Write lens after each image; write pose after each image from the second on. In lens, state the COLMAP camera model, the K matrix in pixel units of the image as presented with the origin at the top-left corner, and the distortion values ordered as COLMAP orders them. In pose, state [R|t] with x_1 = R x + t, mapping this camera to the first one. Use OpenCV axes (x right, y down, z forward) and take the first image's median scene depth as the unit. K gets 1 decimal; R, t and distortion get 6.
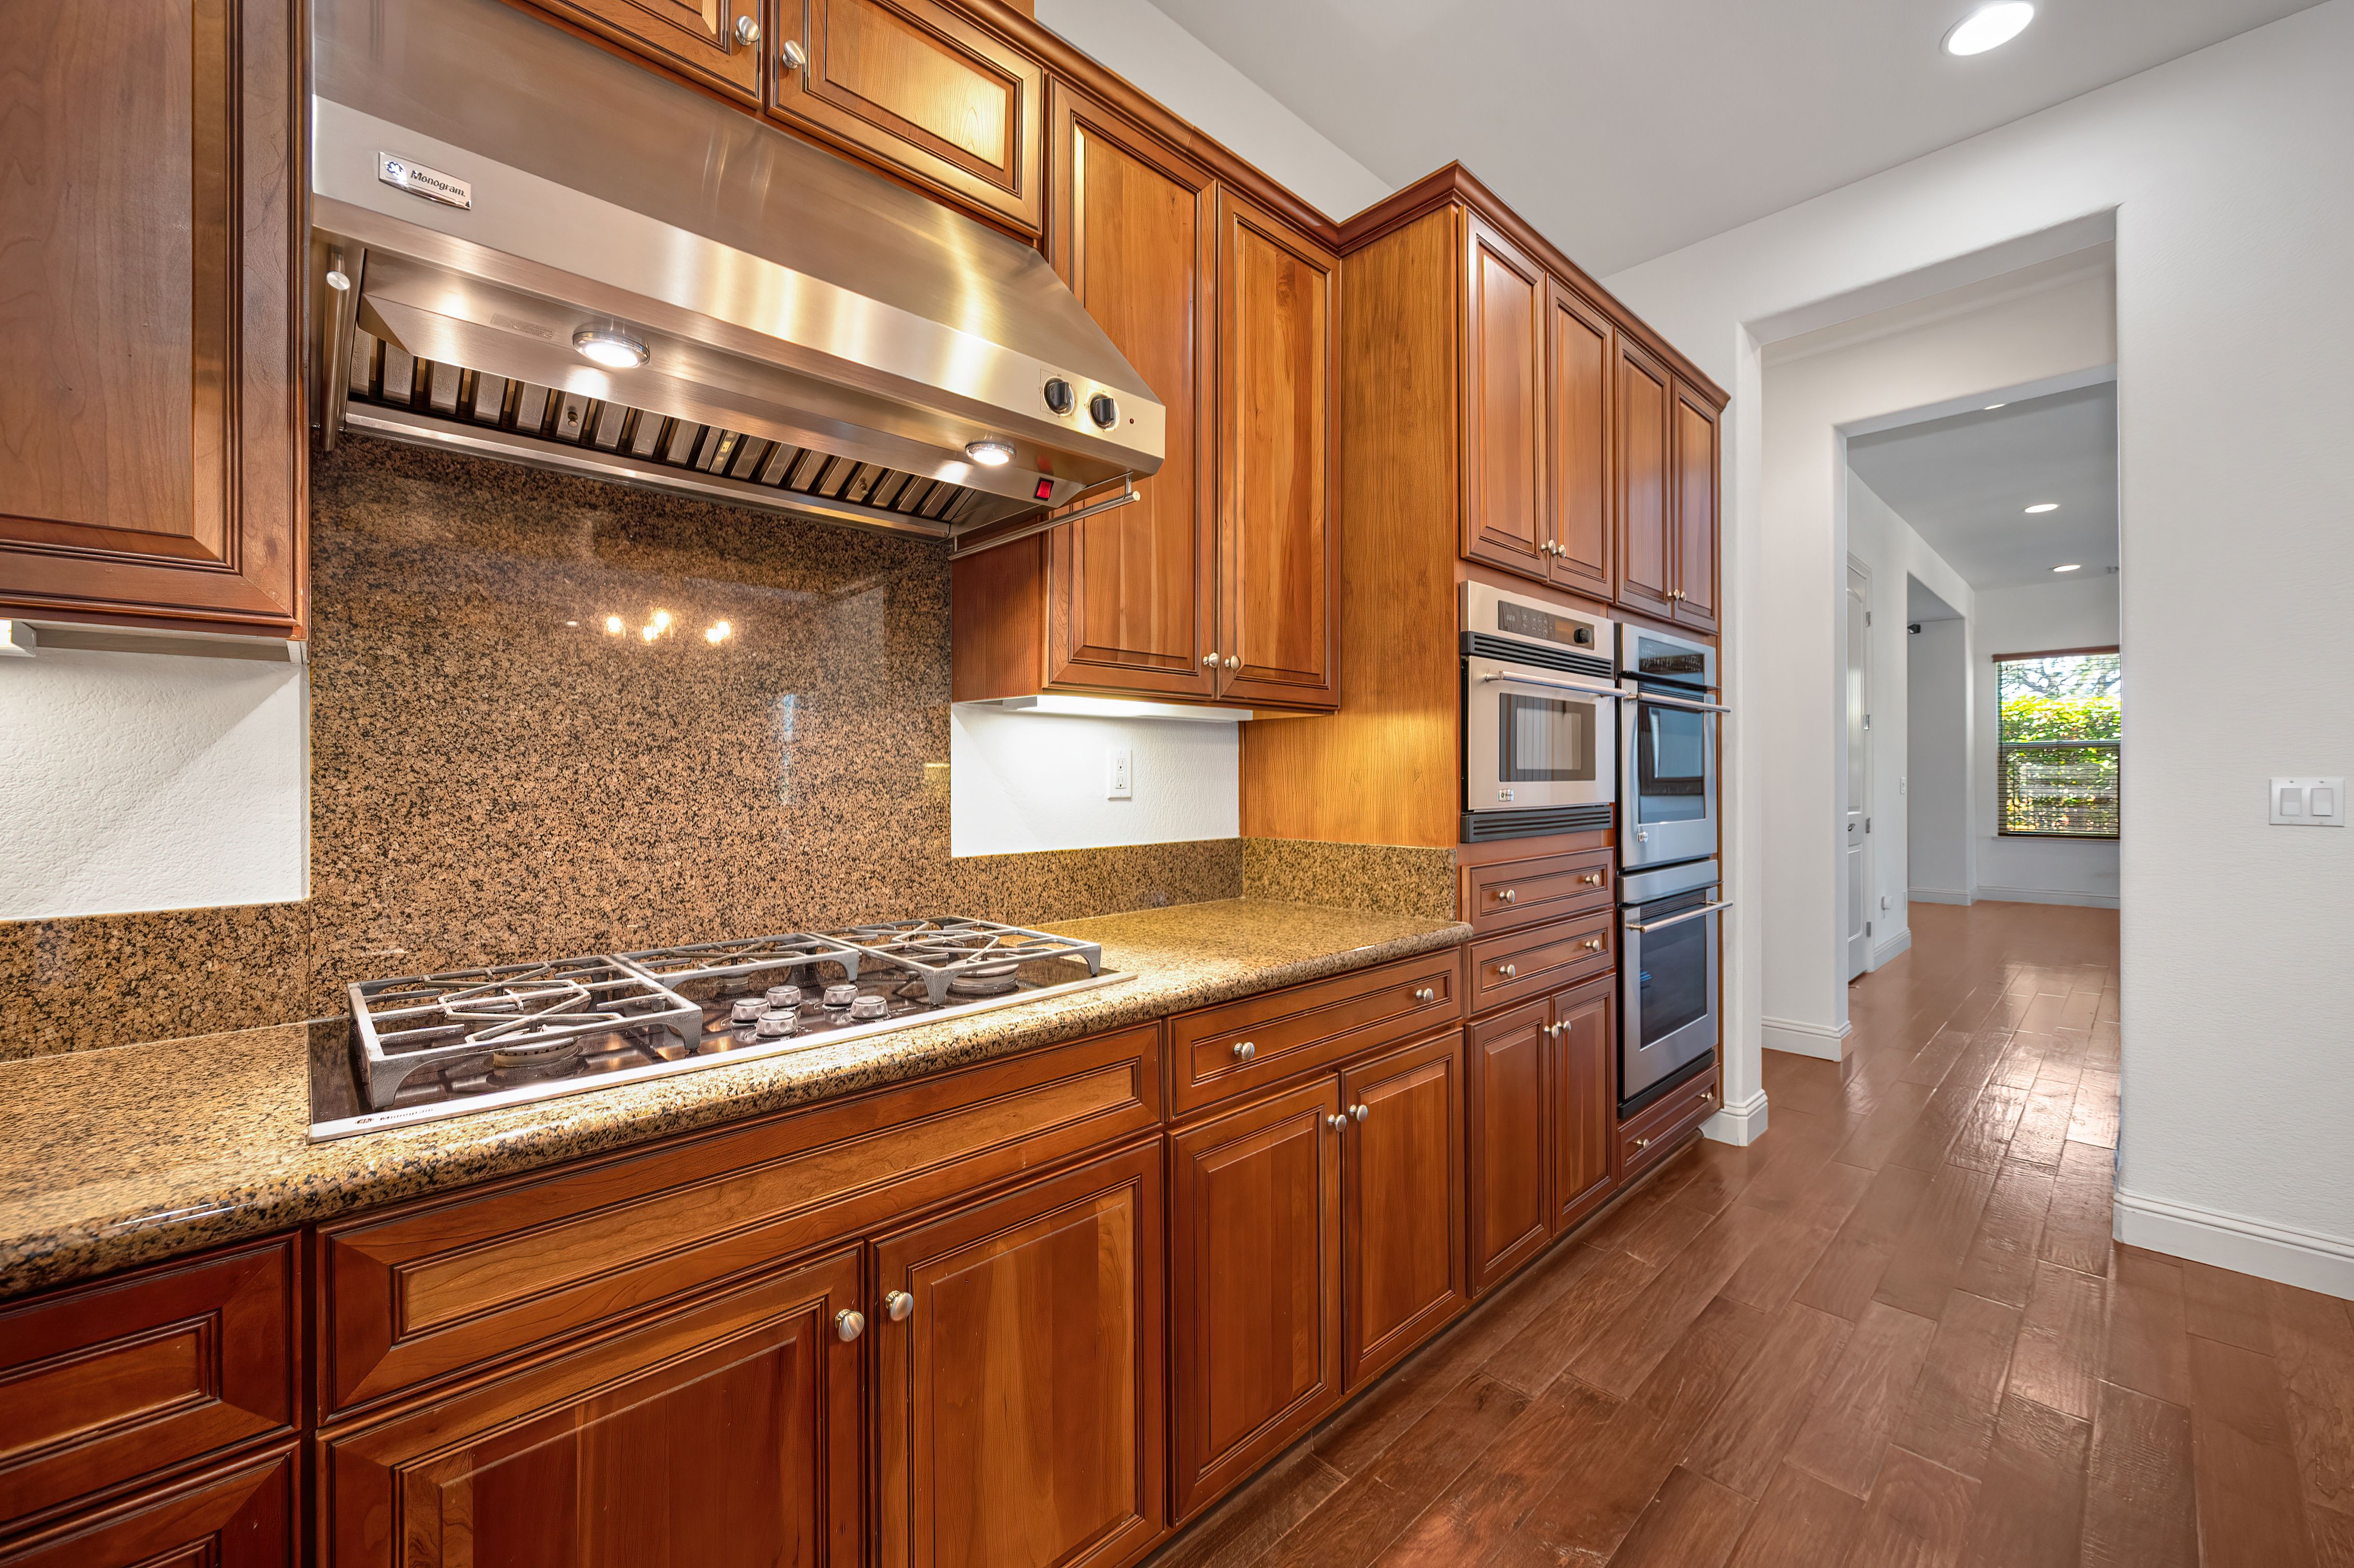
lens RADIAL K [[931.7, 0, 1172.4], [0, 931.7, 771.8], [0, 0, 1]] dist [-0.000616, -0.002275]
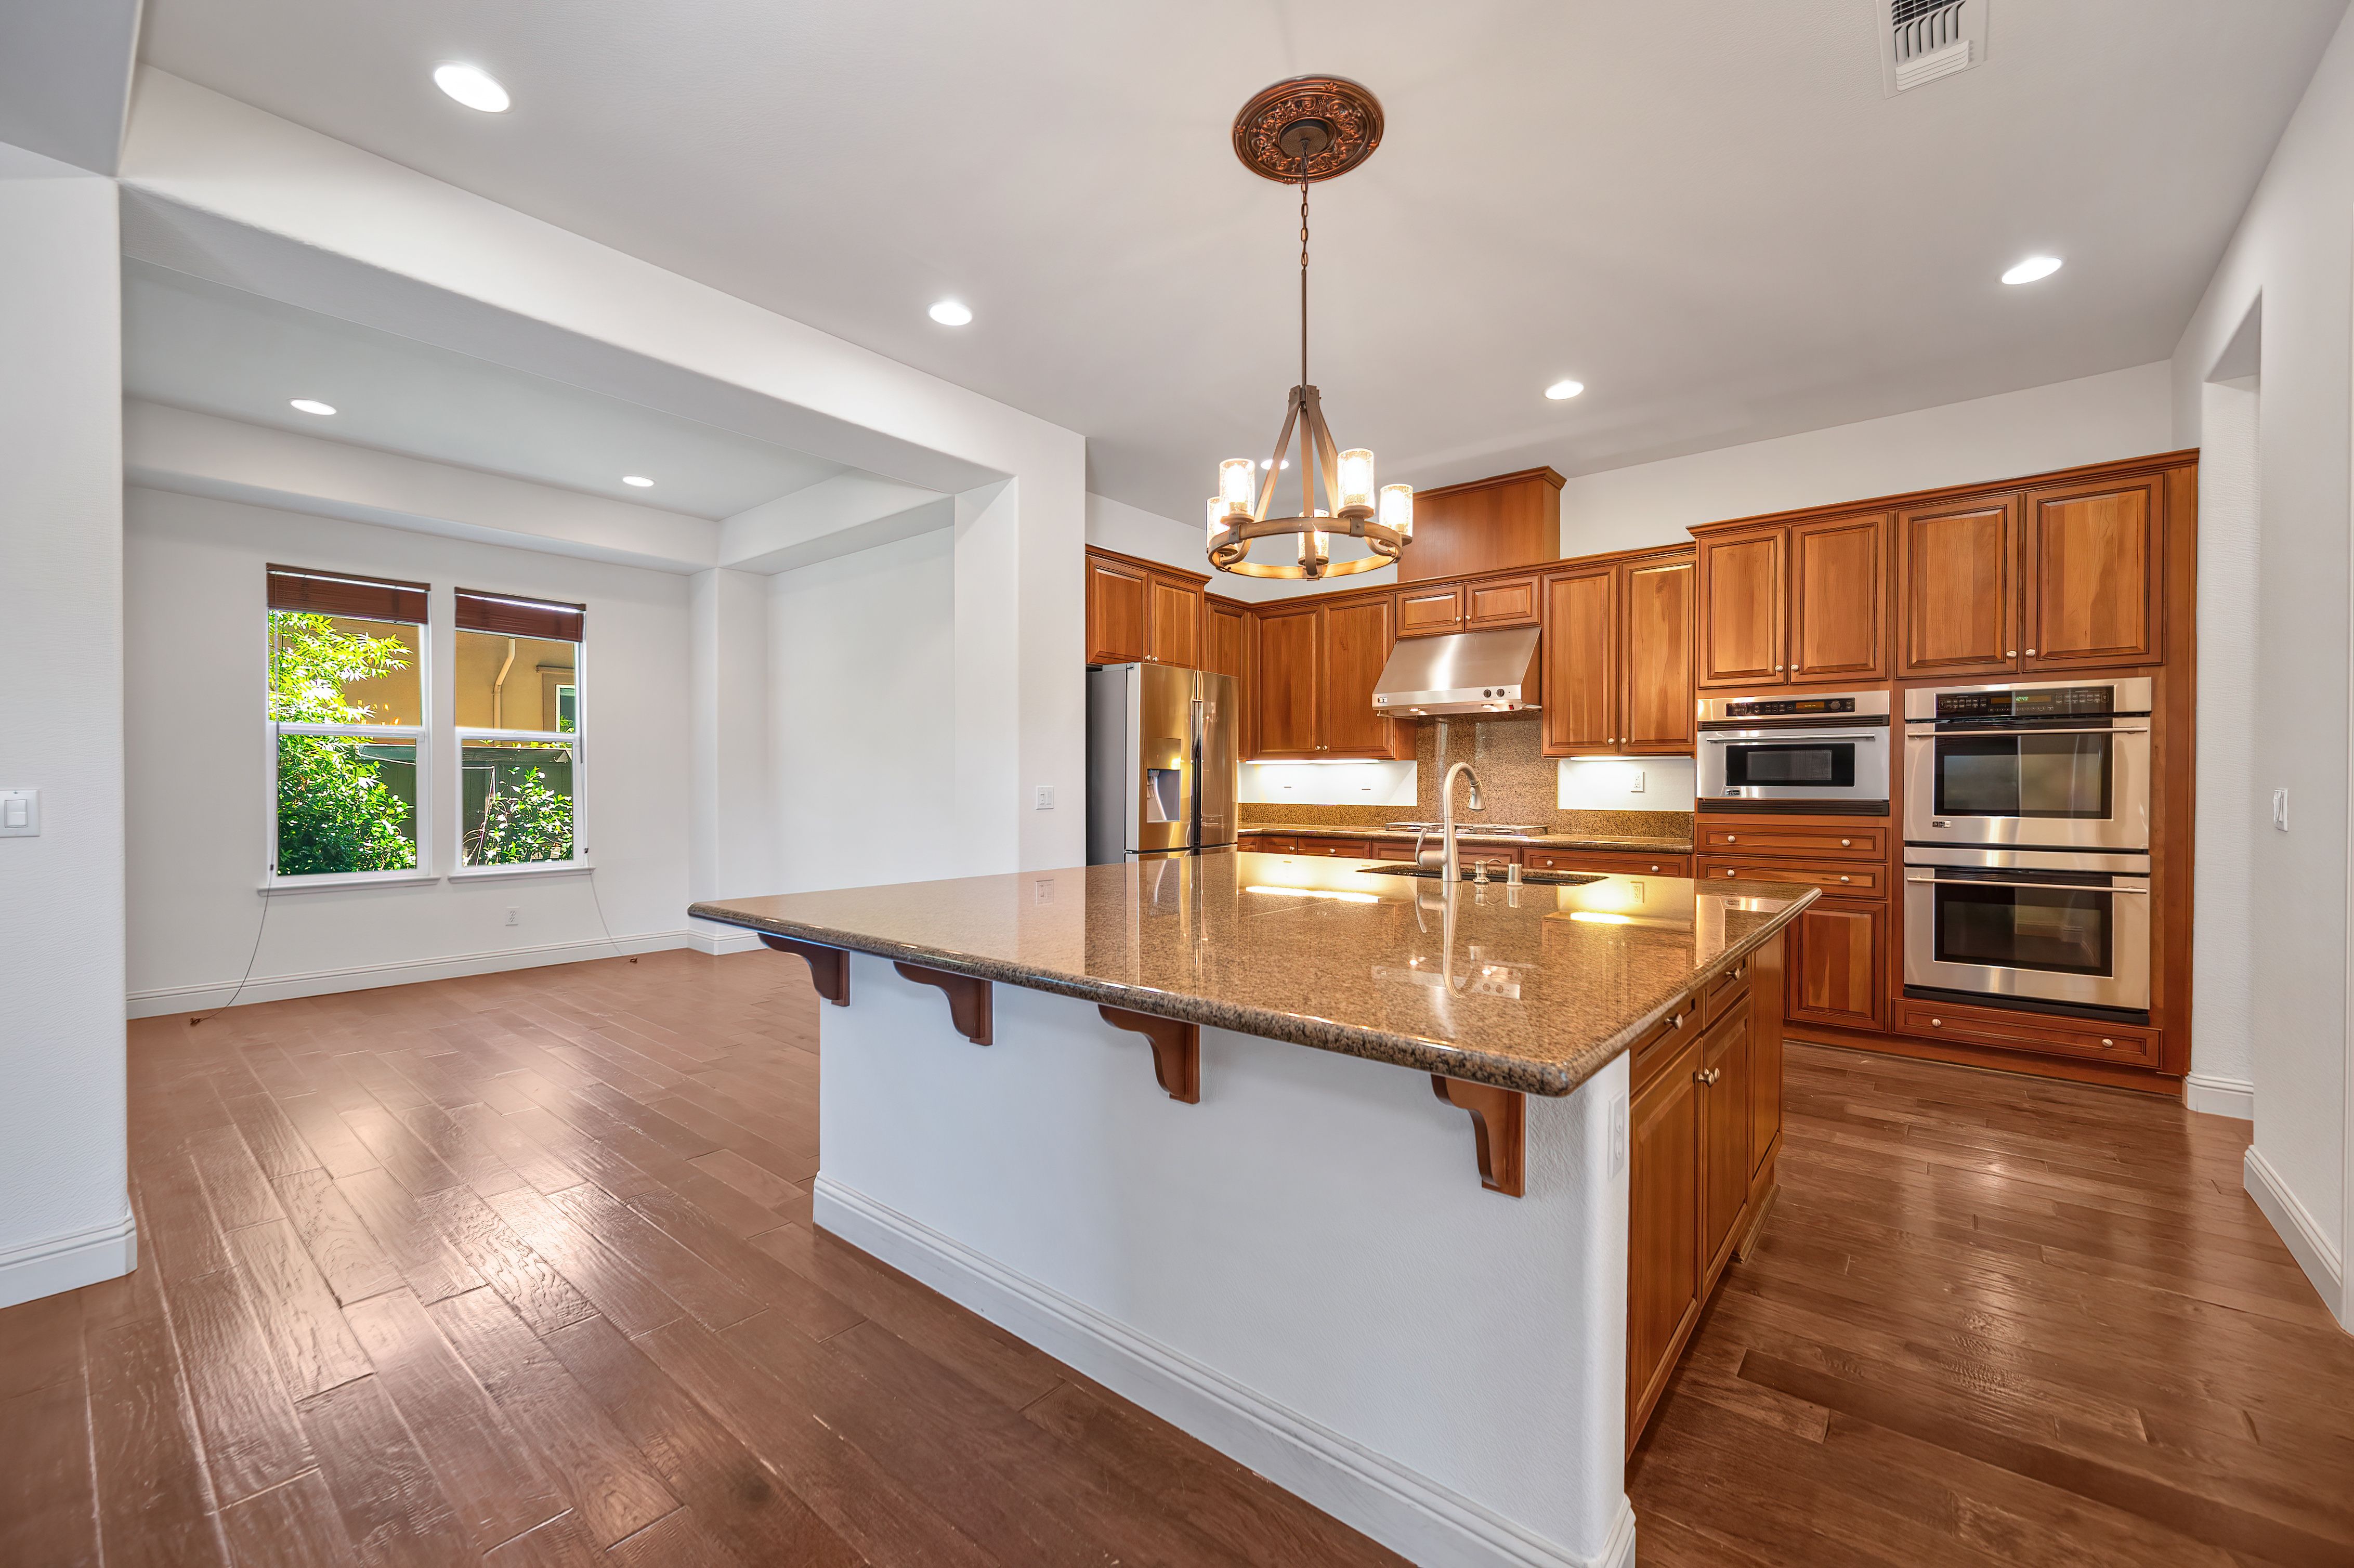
lens RADIAL K [[931.7, 0, 1192.4], [0, 931.7, 793.8], [0, 0, 1]] dist [-0.000616, -0.002275]
pose [[0.129424, 0.015148, -0.991474, 3.014841], [0.004067, 0.999867, 0.015808, -0.013035], [0.991581, -0.006079, 0.129345, -0.684820]]
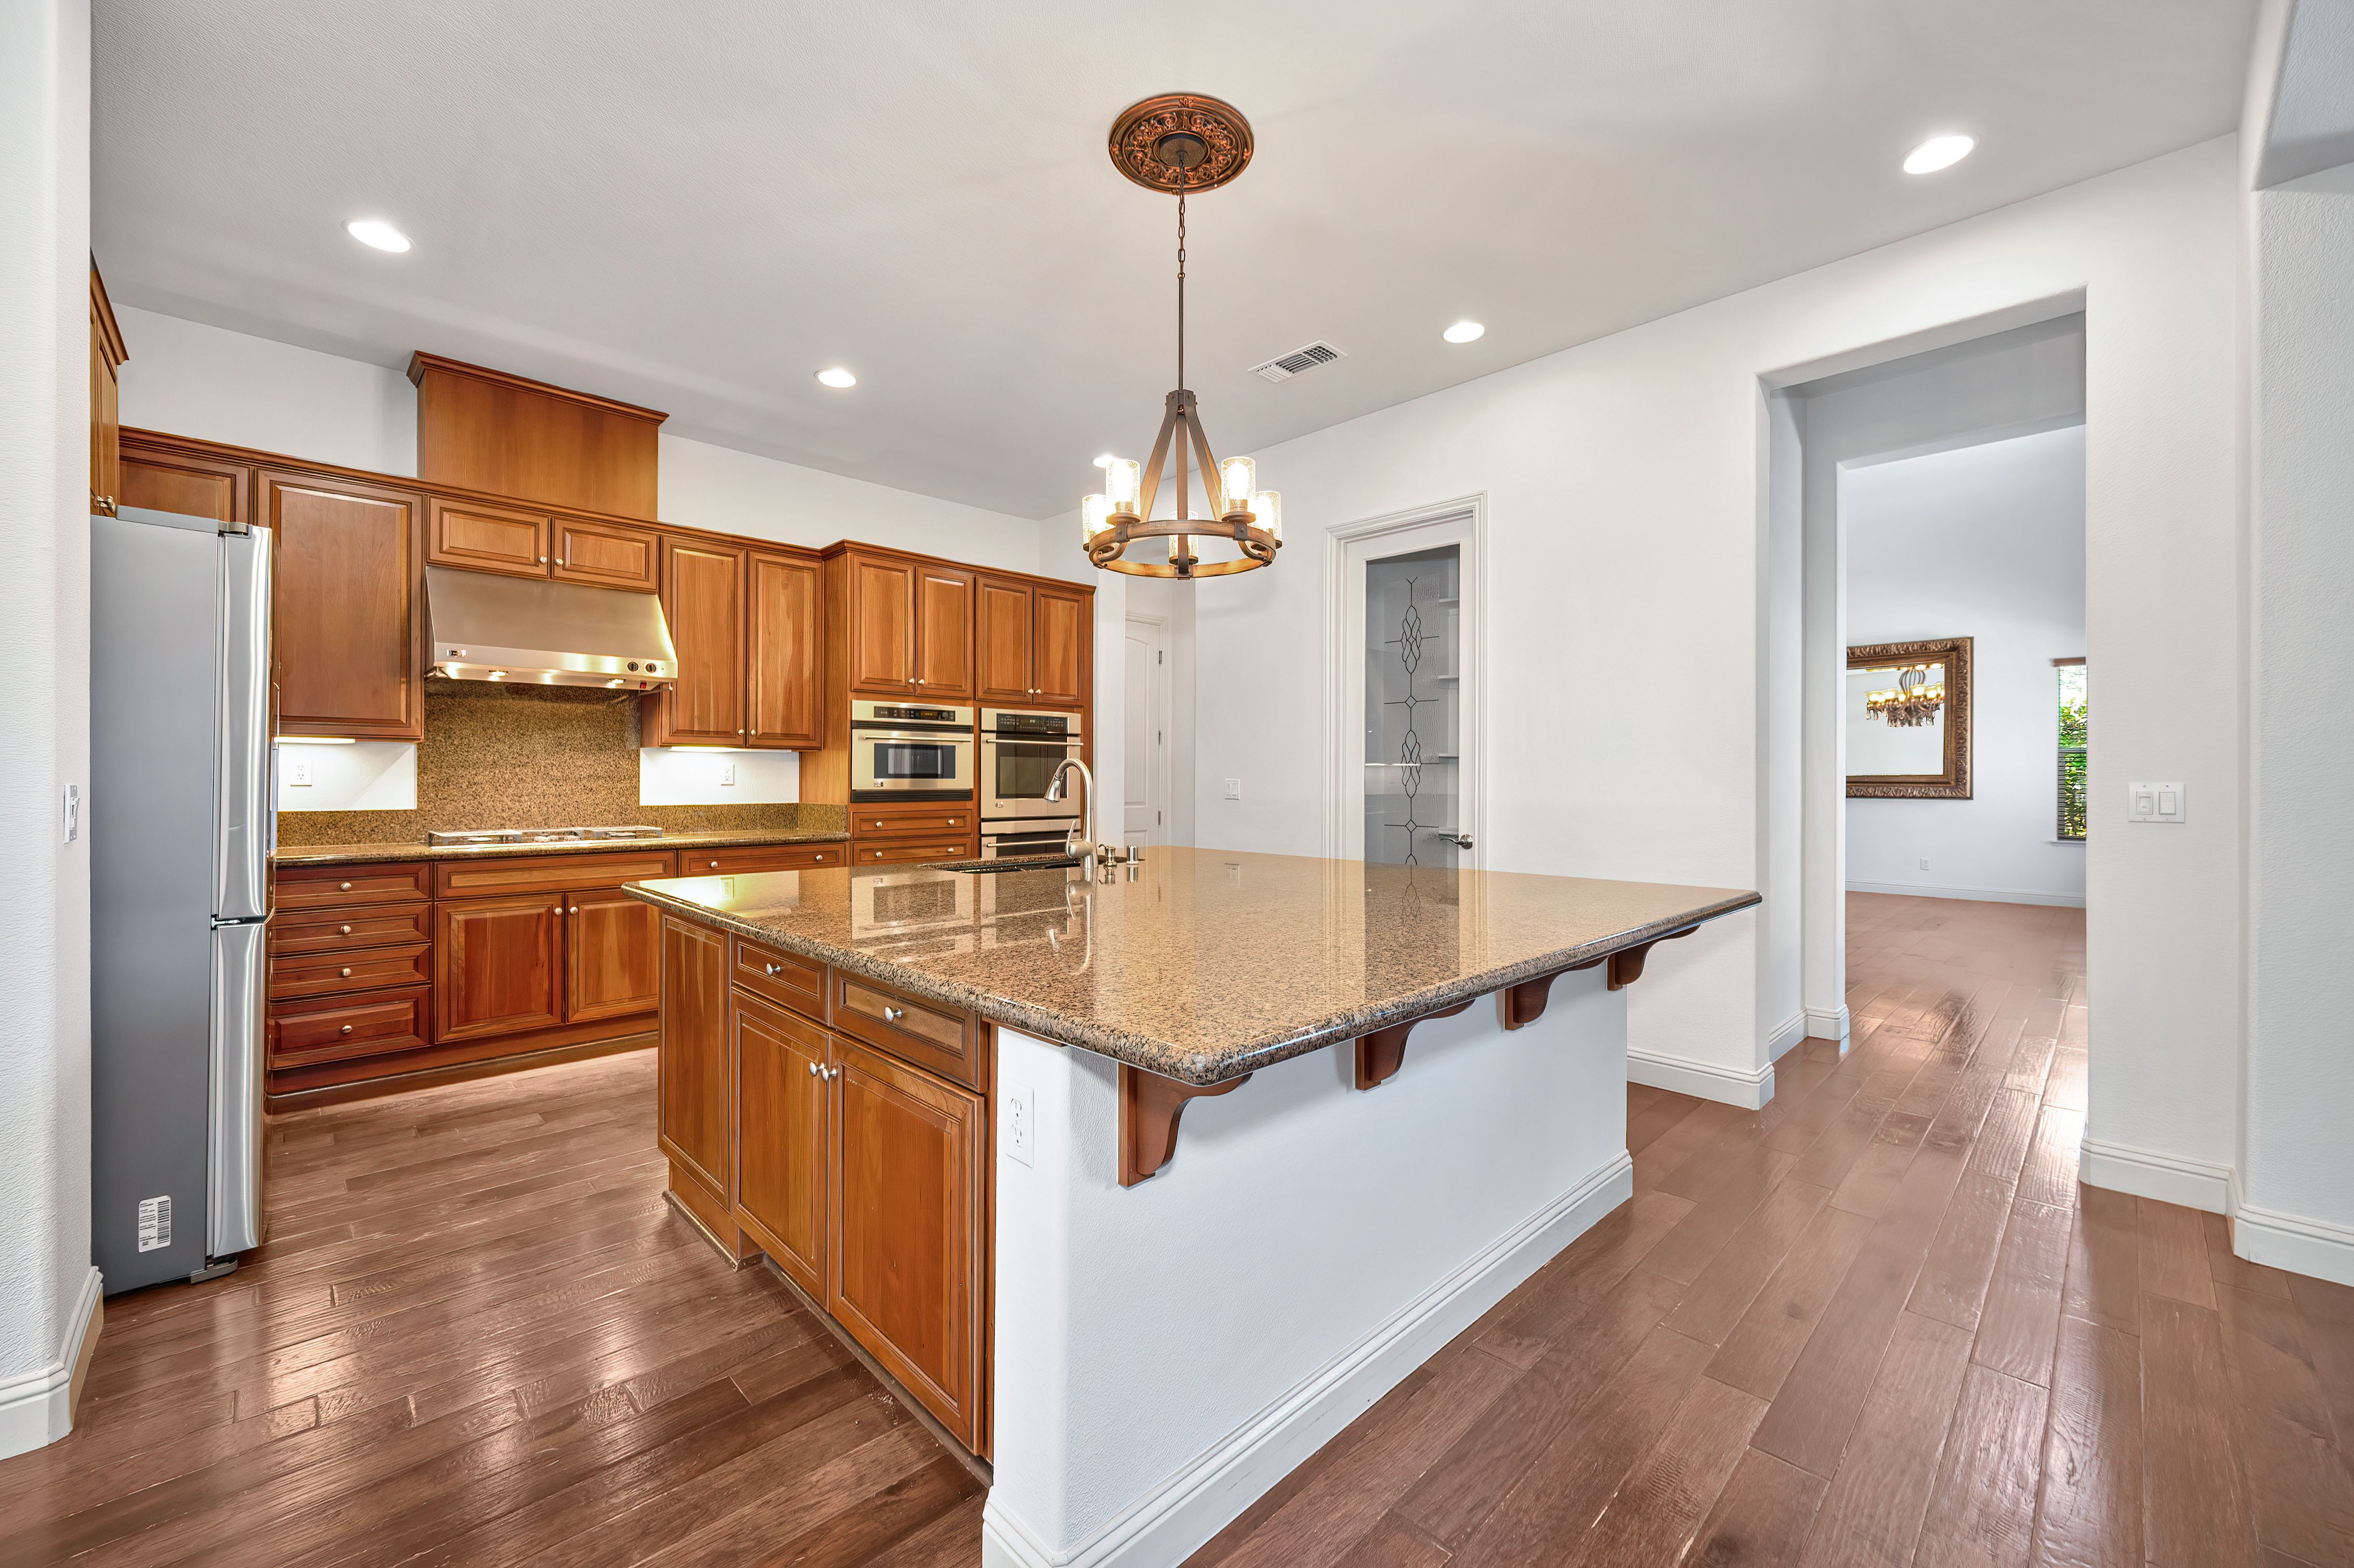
lens RADIAL K [[931.7, 0, 1172.5], [0, 931.7, 776.4], [0, 0, 1]] dist [-0.000616, -0.002275]
pose [[0.999835, 0.005309, 0.017367, 1.407816], [-0.005406, 0.999970, 0.005556, -0.016471], [-0.017337, -0.005649, 0.999834, -1.930944]]
